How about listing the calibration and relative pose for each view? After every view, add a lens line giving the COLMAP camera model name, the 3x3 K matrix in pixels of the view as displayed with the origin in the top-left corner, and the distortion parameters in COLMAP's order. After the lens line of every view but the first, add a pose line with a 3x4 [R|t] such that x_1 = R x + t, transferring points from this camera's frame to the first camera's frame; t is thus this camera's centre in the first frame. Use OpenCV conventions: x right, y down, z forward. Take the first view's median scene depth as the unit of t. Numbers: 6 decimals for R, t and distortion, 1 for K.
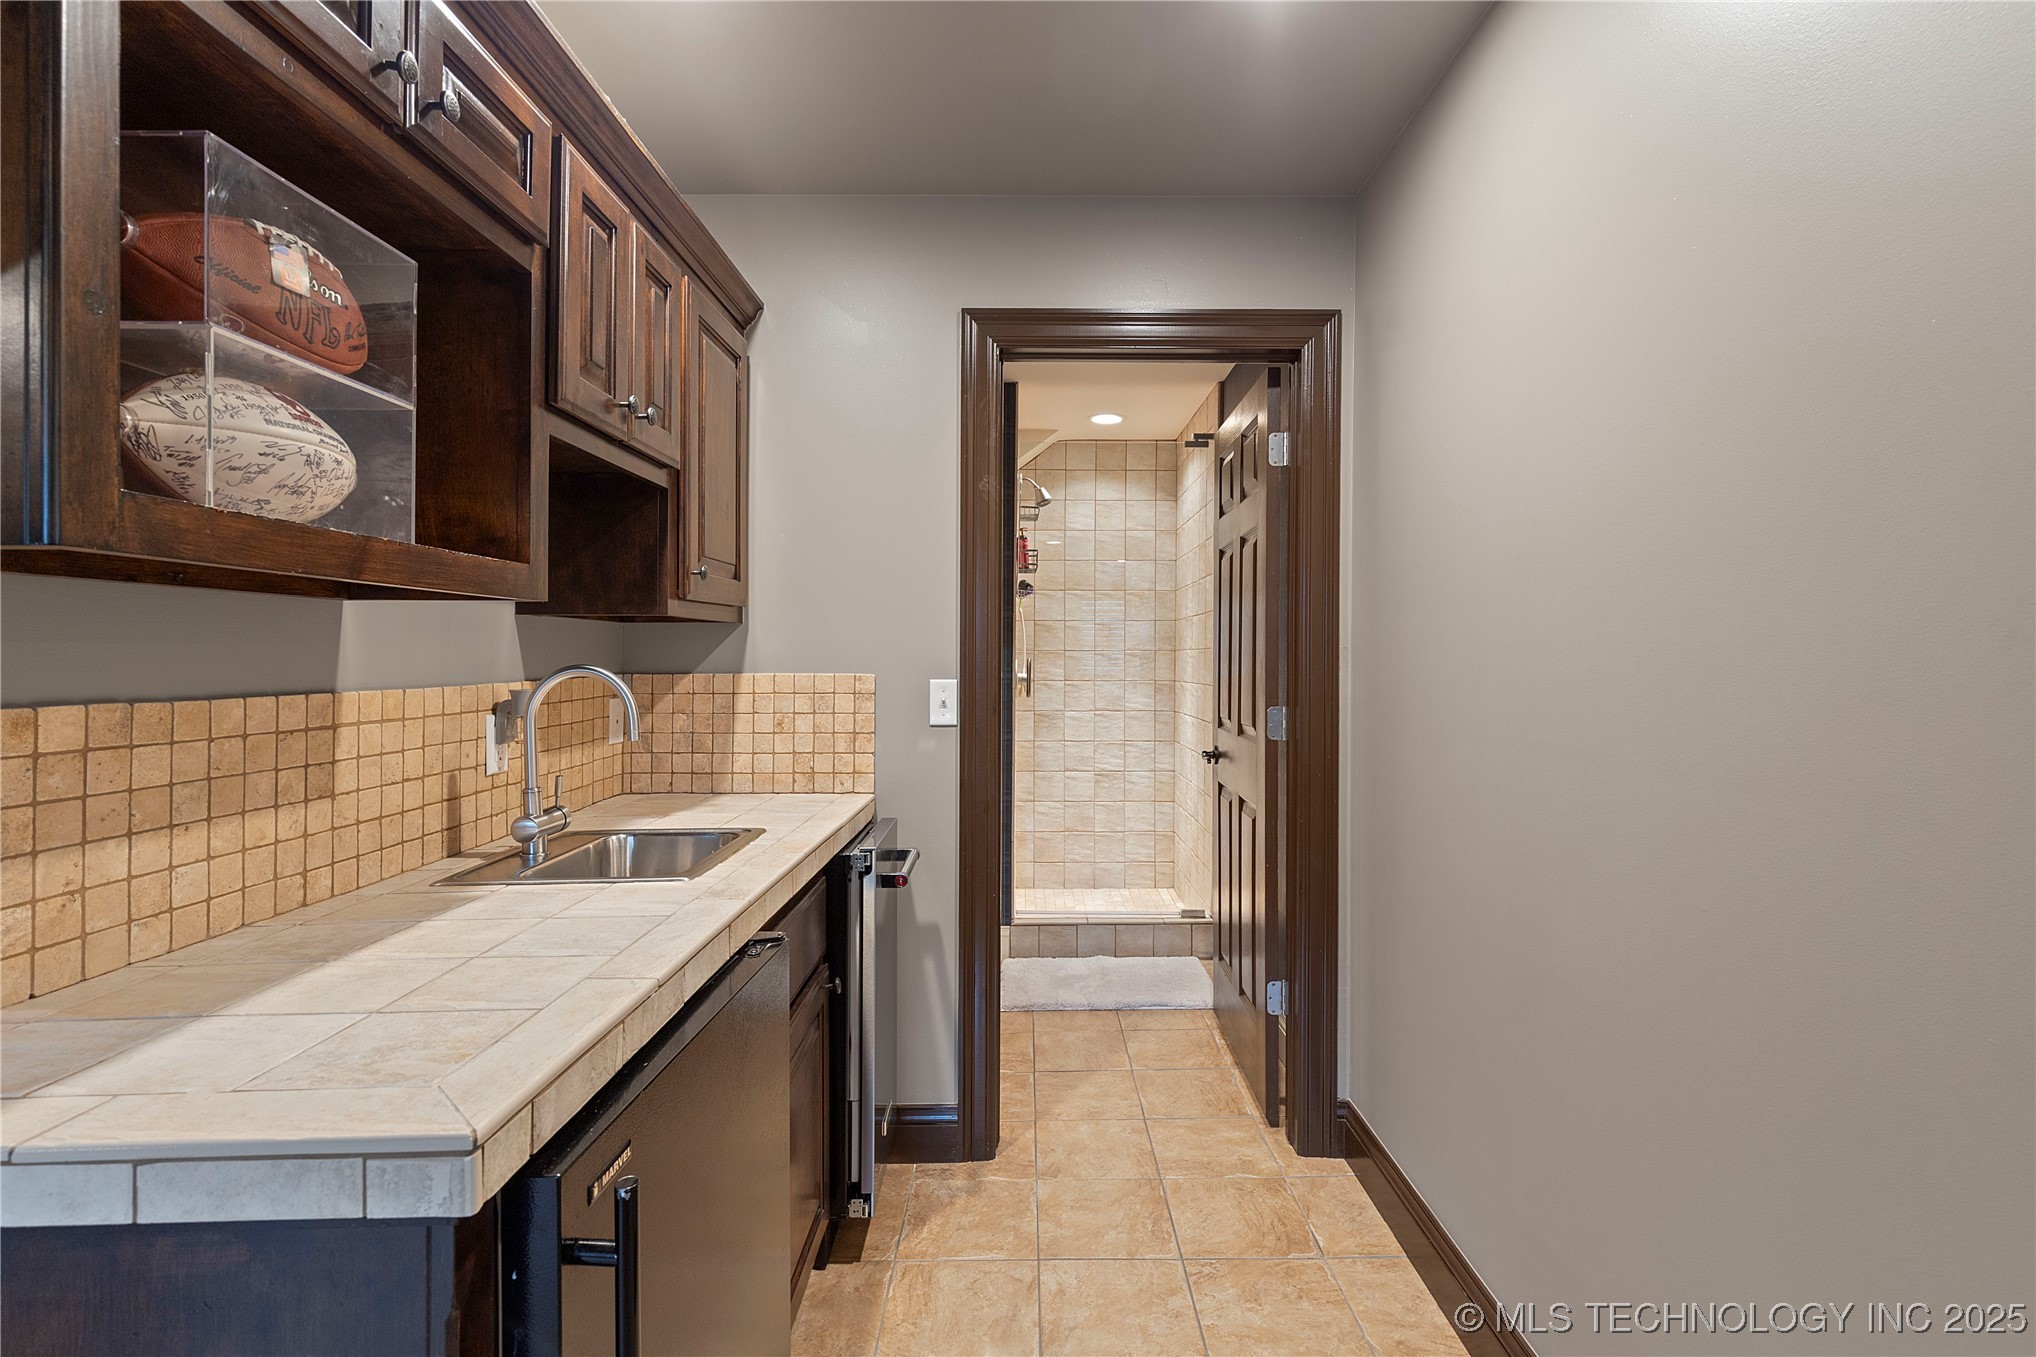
lens RADIAL K [[920.2, 0, 1023.0], [0, 920.2, 664.6], [0, 0, 1]] dist [0.004934, 0.000258]
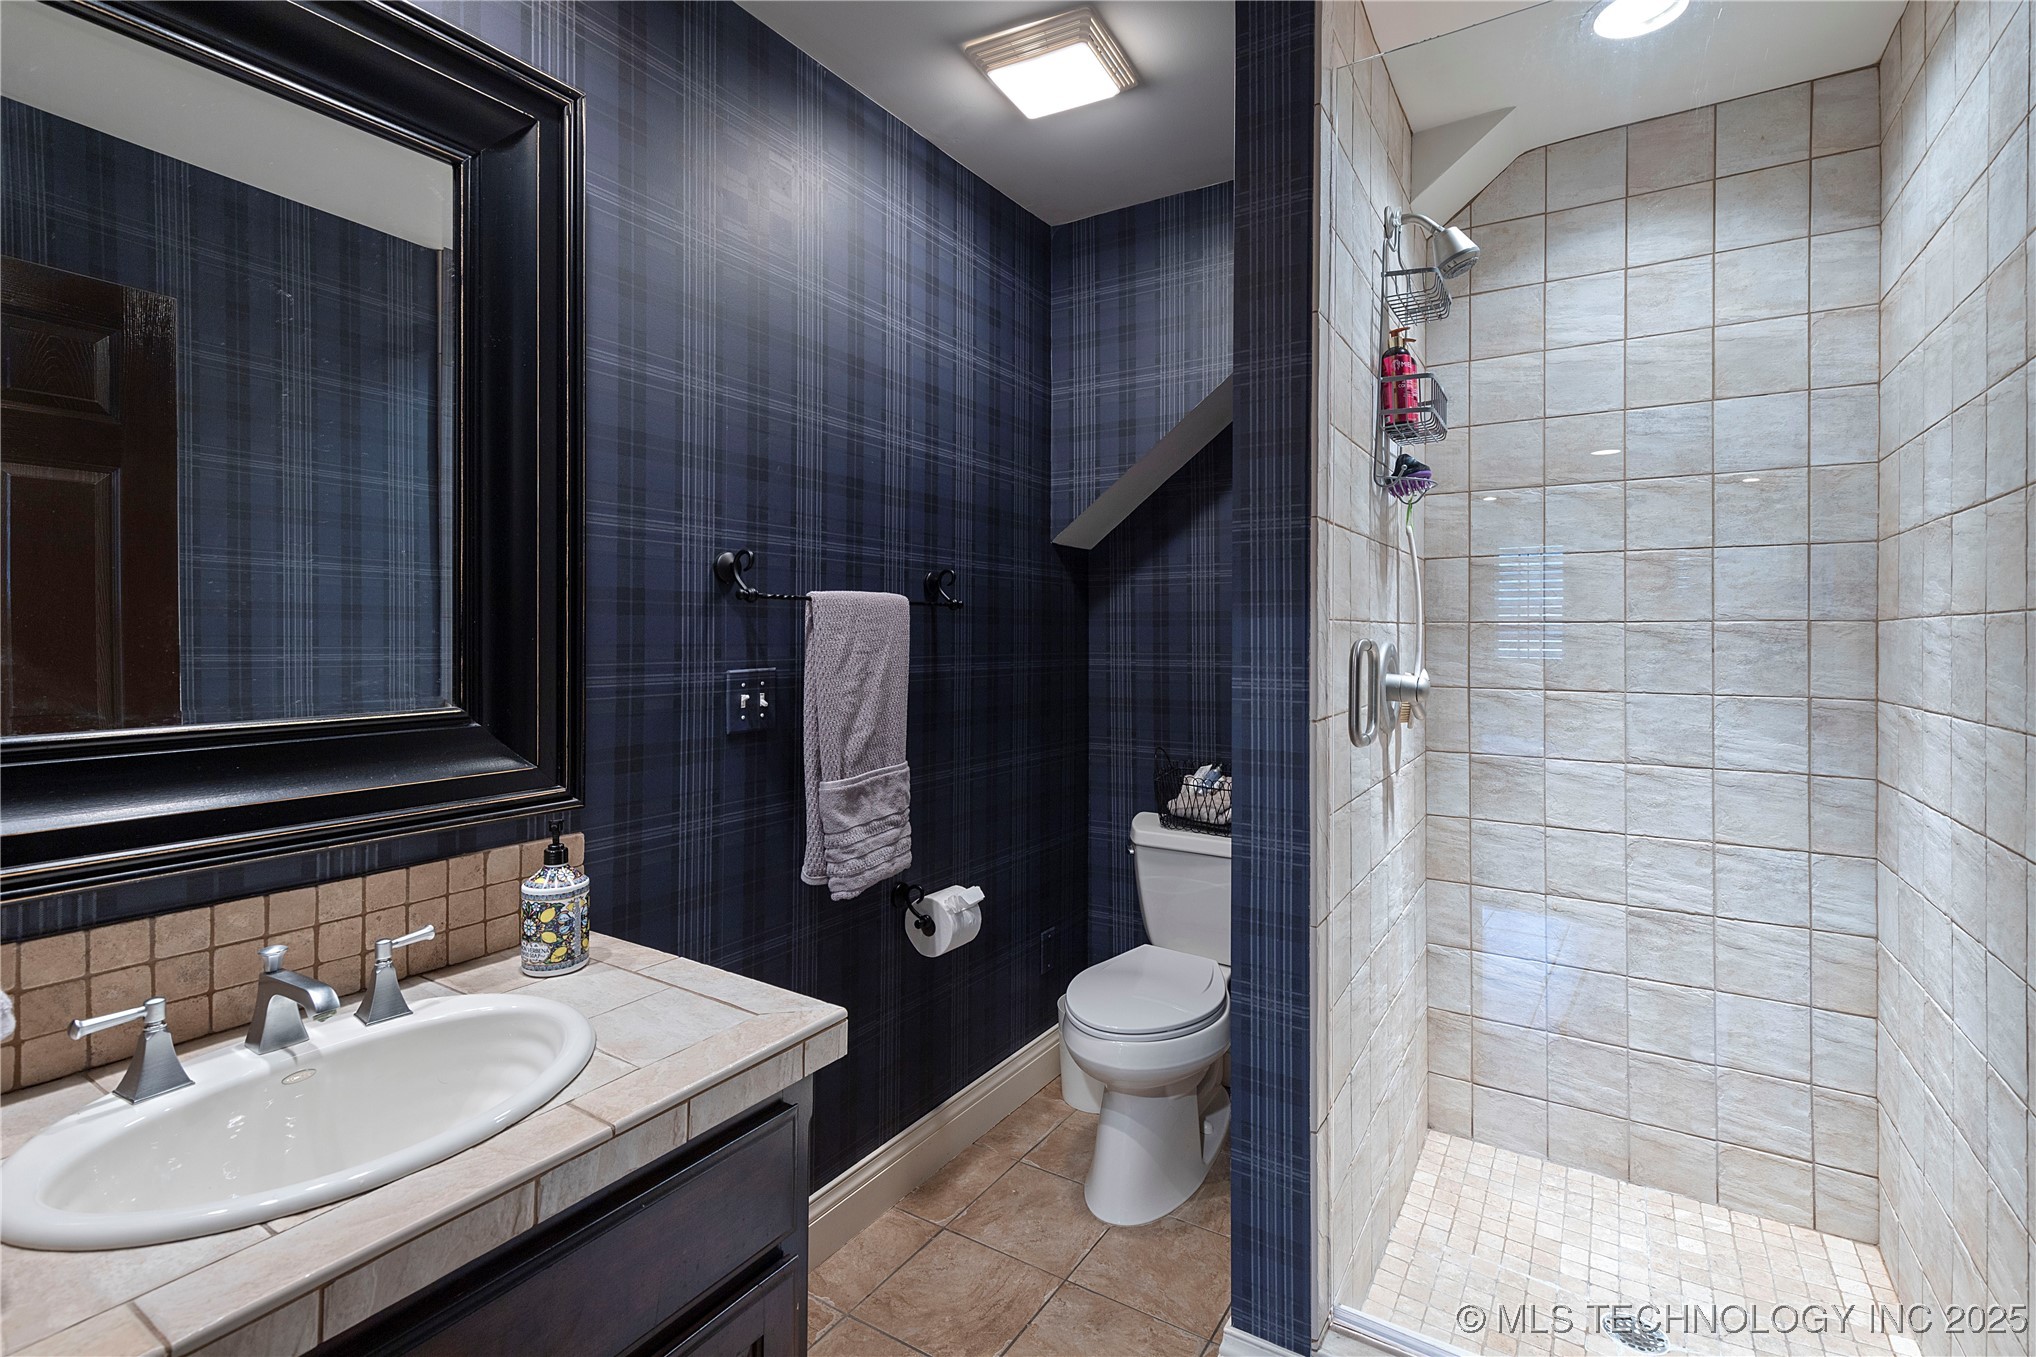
lens RADIAL K [[920.2, 0, 1045.9], [0, 920.2, 627.8], [0, 0, 1]] dist [0.004934, 0.000258]
pose [[0.848782, -0.003127, -0.528733, 0.075977], [-0.002872, 0.999940, -0.010524, -0.006996], [0.528735, 0.010451, 0.848723, 0.497072]]
